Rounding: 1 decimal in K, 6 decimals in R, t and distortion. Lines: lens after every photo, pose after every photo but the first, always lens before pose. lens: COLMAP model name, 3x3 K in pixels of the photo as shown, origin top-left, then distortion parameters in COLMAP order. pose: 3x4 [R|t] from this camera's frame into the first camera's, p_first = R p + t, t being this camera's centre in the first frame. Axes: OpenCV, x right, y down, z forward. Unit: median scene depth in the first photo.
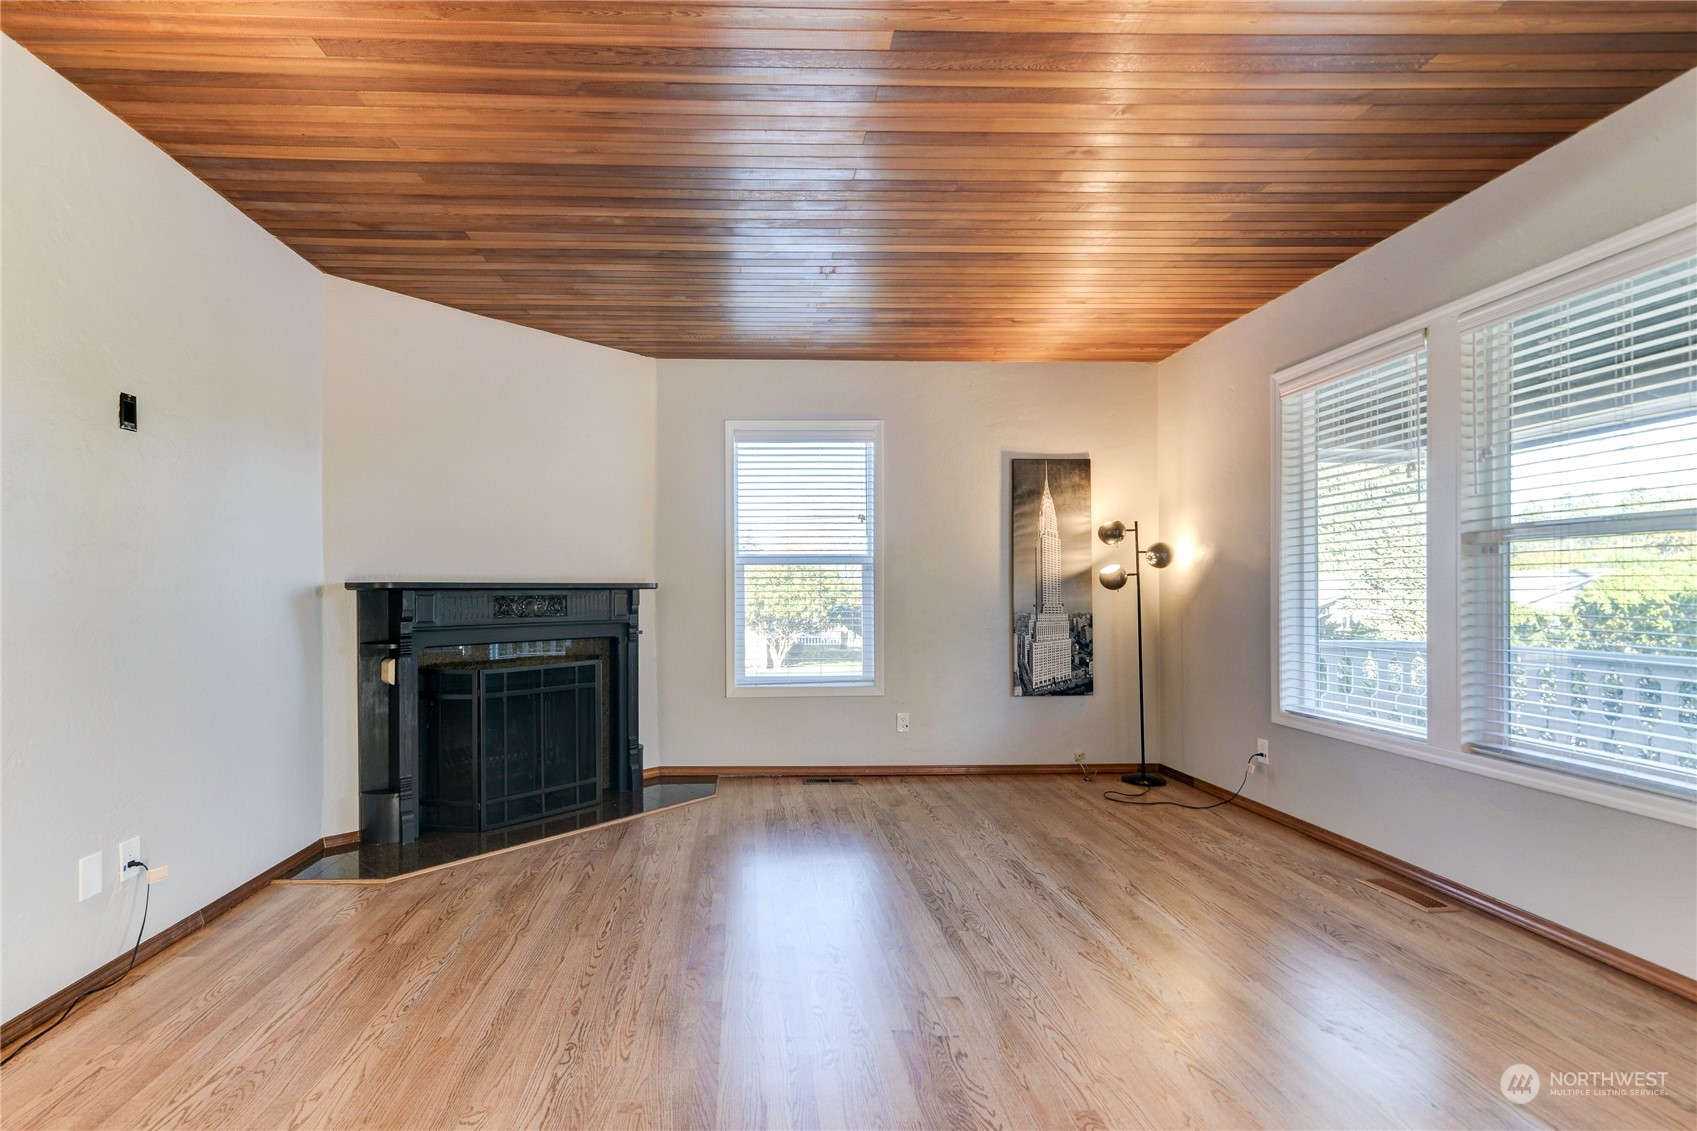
lens RADIAL K [[788.8, 0, 764.9], [0, 788.8, 575.8], [0, 0, 1]] dist [0.000771, -0.000271]
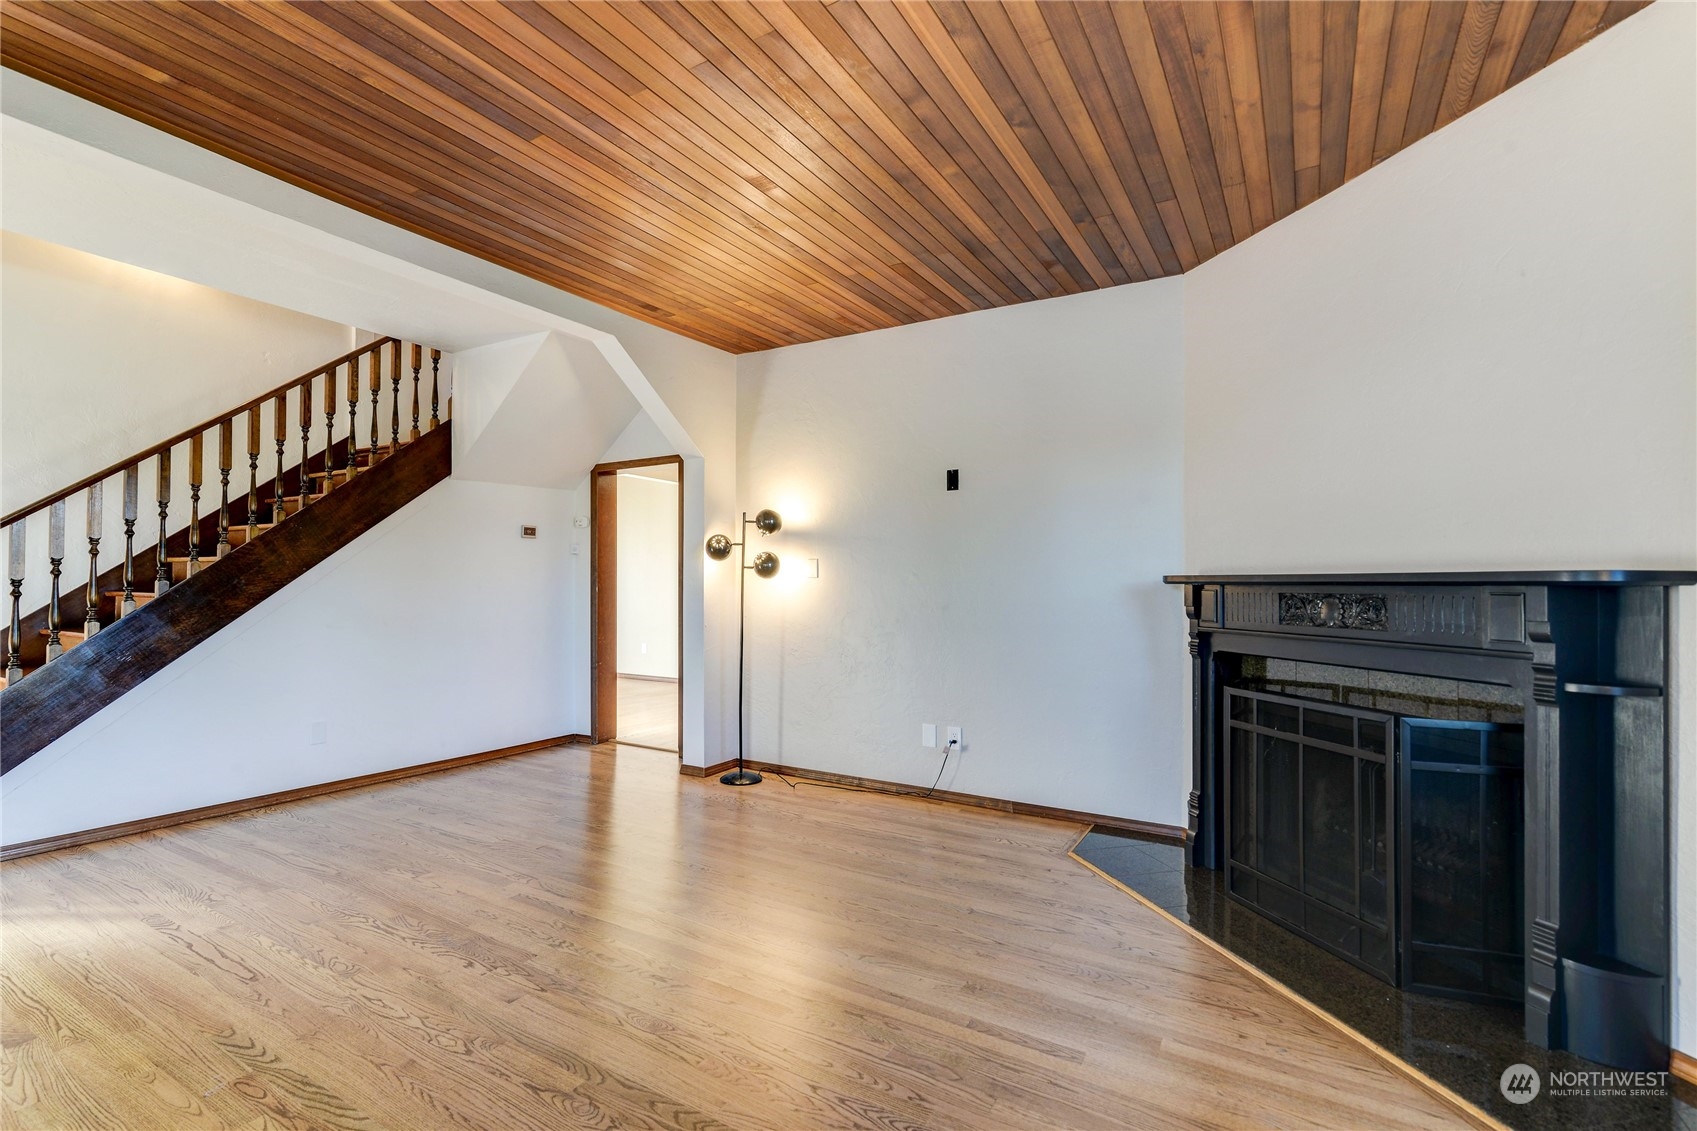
lens RADIAL K [[786.3, 0, 848.5], [0, 786.3, 565.5], [0, 0, 1]] dist [0.001281, 0.000017]
pose [[-0.529739, -0.018101, -0.847967, 0.644846], [0.010516, 0.999555, -0.027906, 0.021214], [0.848095, -0.023700, -0.529313, 1.418744]]
